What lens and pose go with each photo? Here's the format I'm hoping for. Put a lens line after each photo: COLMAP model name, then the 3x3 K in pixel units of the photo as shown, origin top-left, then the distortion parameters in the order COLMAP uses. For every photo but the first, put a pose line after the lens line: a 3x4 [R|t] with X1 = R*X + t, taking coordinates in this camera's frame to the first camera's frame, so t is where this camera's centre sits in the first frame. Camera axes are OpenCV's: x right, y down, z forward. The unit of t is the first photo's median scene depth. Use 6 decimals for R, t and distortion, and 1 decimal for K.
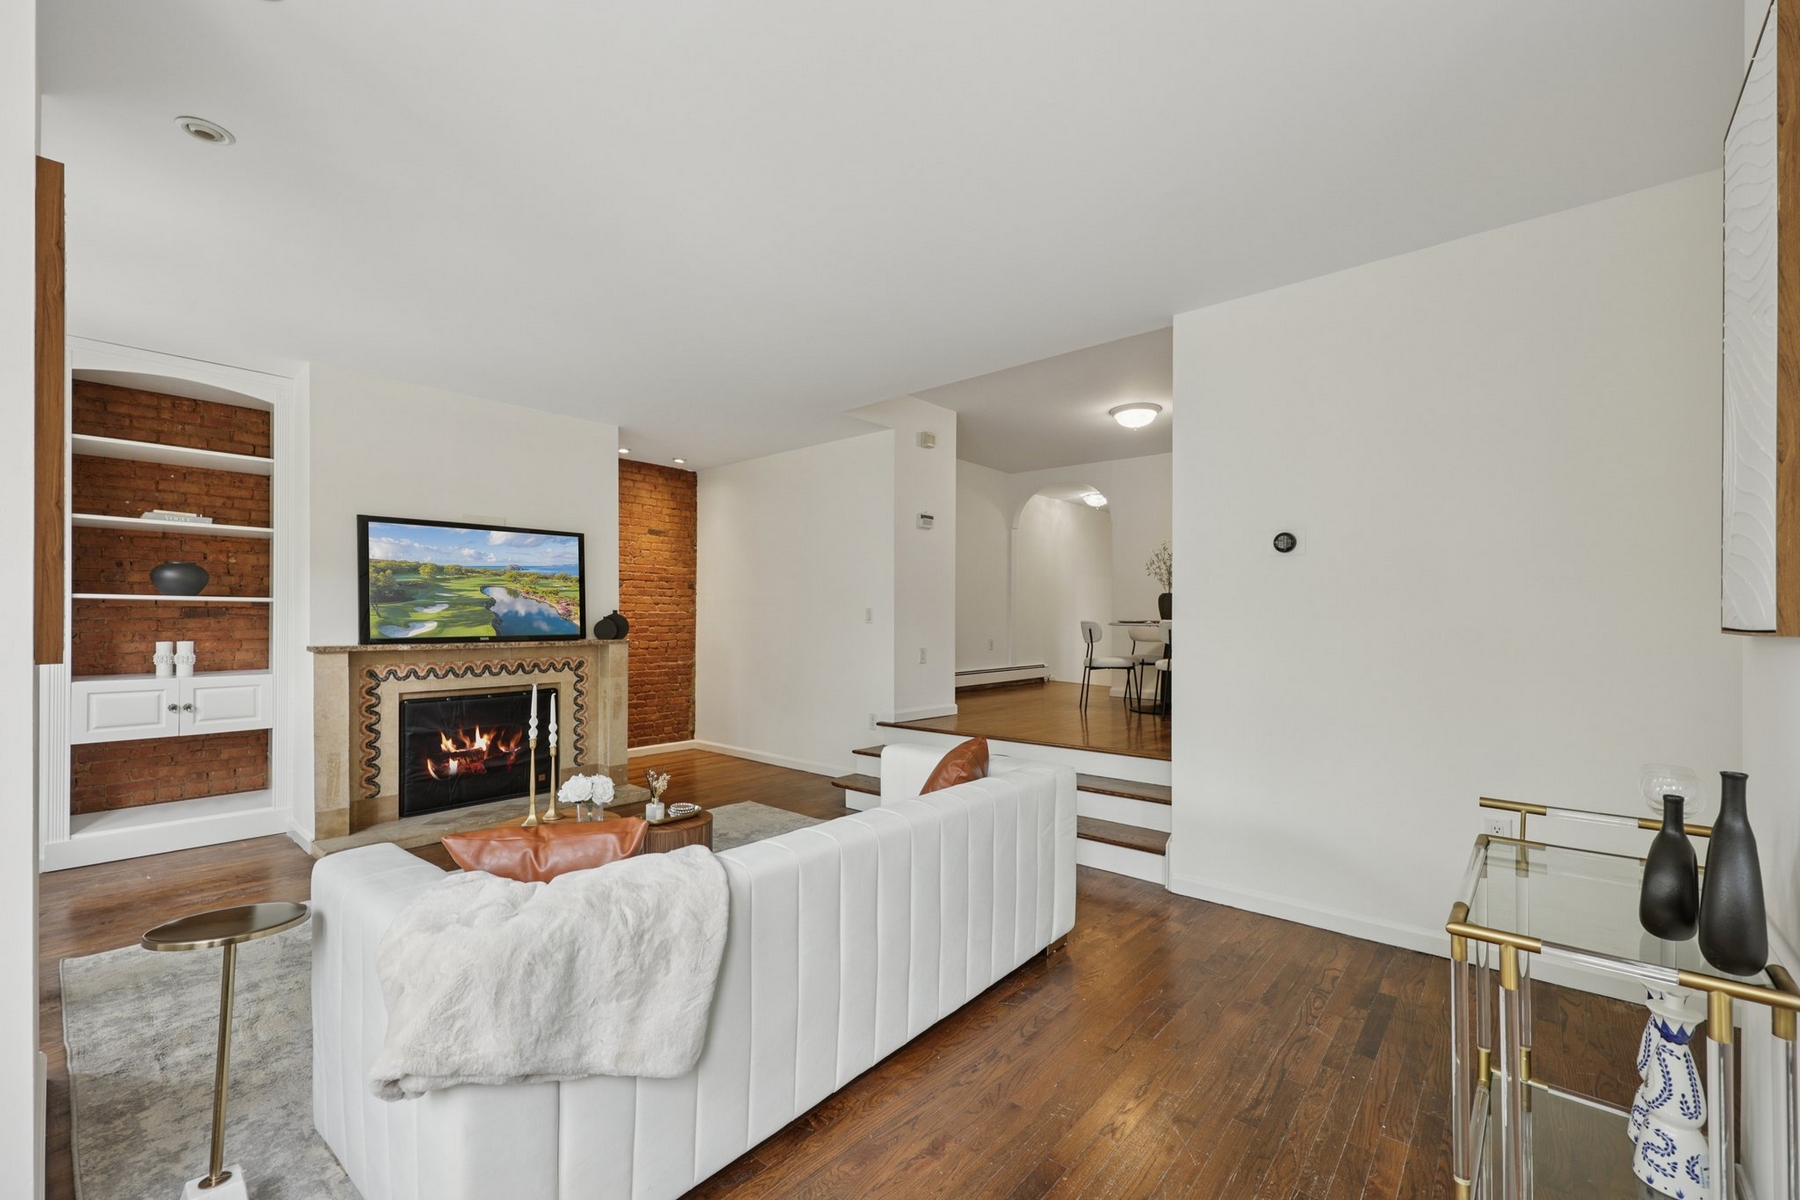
lens RADIAL K [[729.8, 0, 901.6], [0, 729.8, 613.9], [0, 0, 1]] dist [-0.002280, 0.000003]
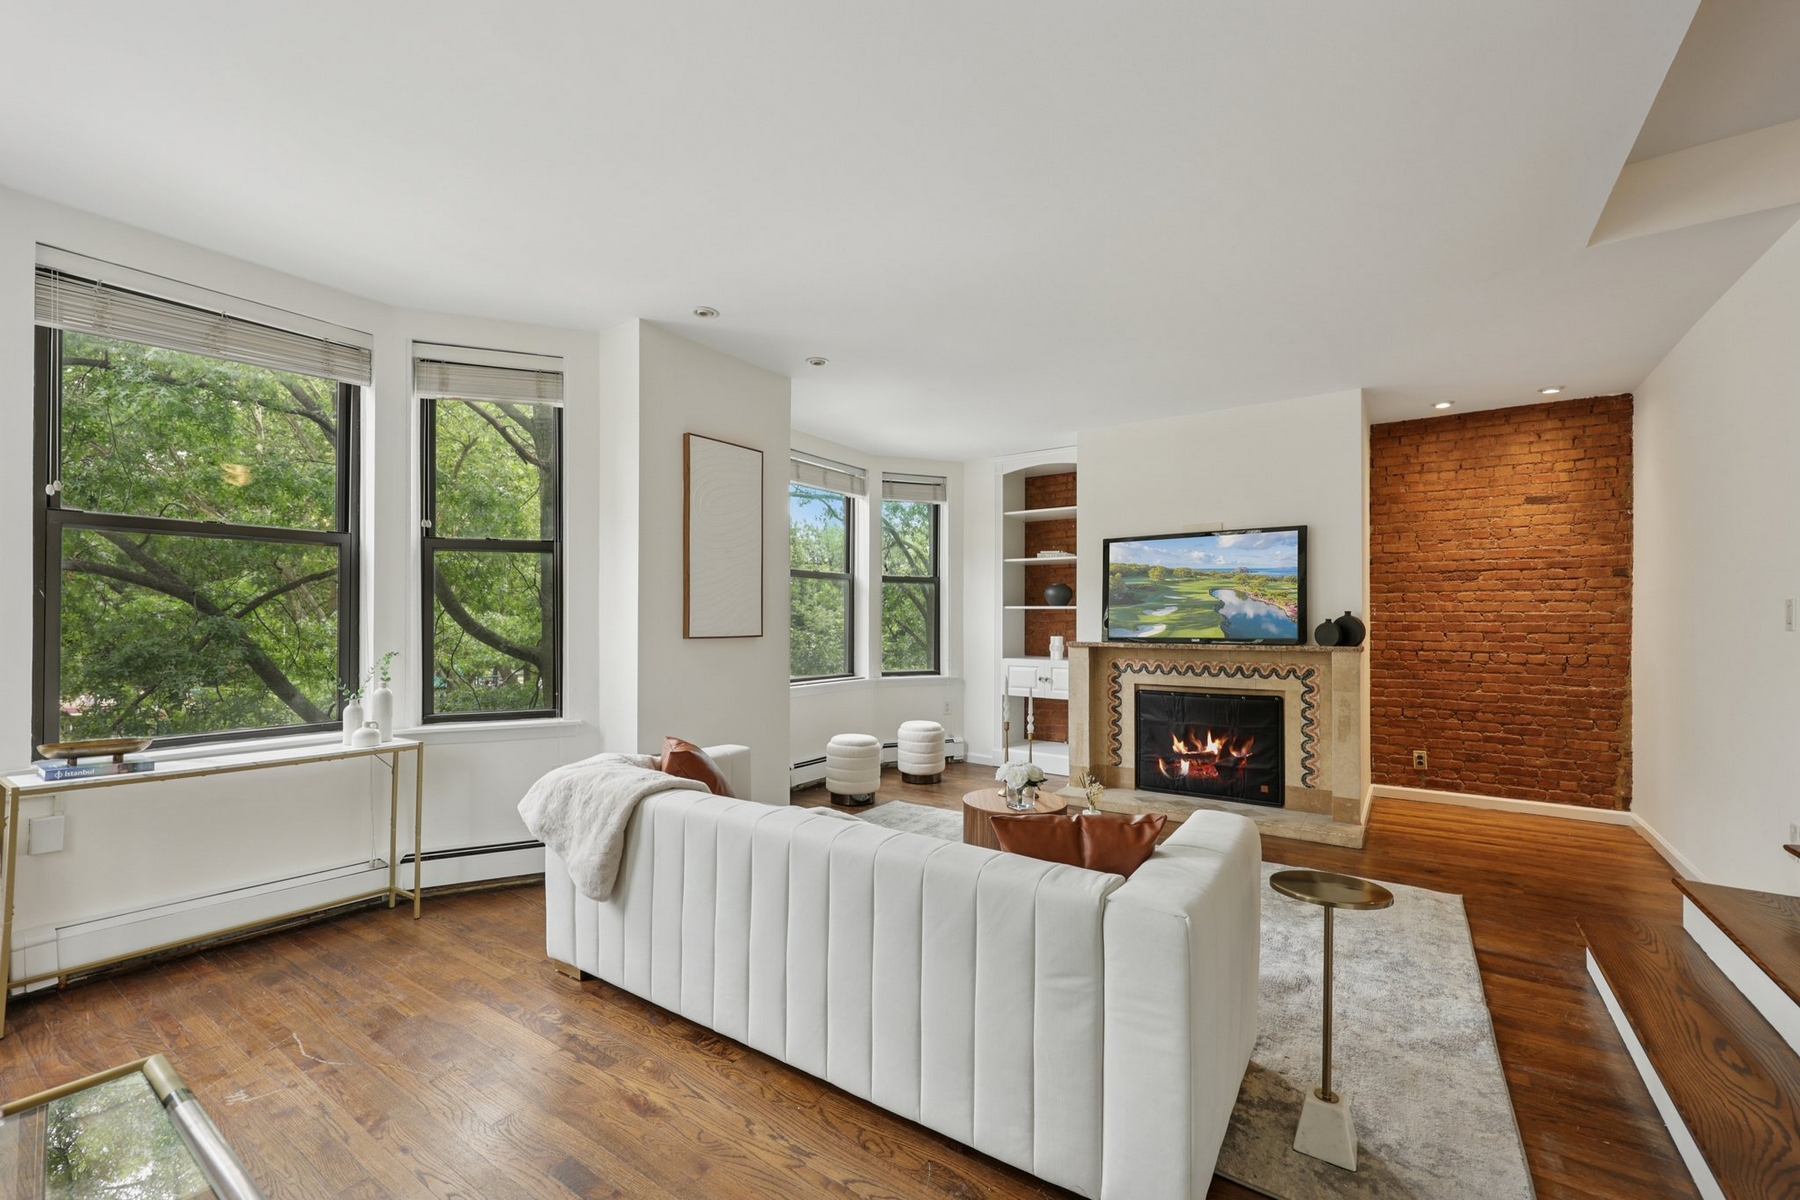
lens RADIAL K [[729.8, 0, 901.6], [0, 729.8, 613.9], [0, 0, 1]] dist [-0.002280, 0.000003]
pose [[0.120021, -0.010898, -0.992712, 0.389972], [0.002747, 0.999940, -0.010645, 0.005623], [0.992768, -0.001449, 0.120043, 0.414956]]
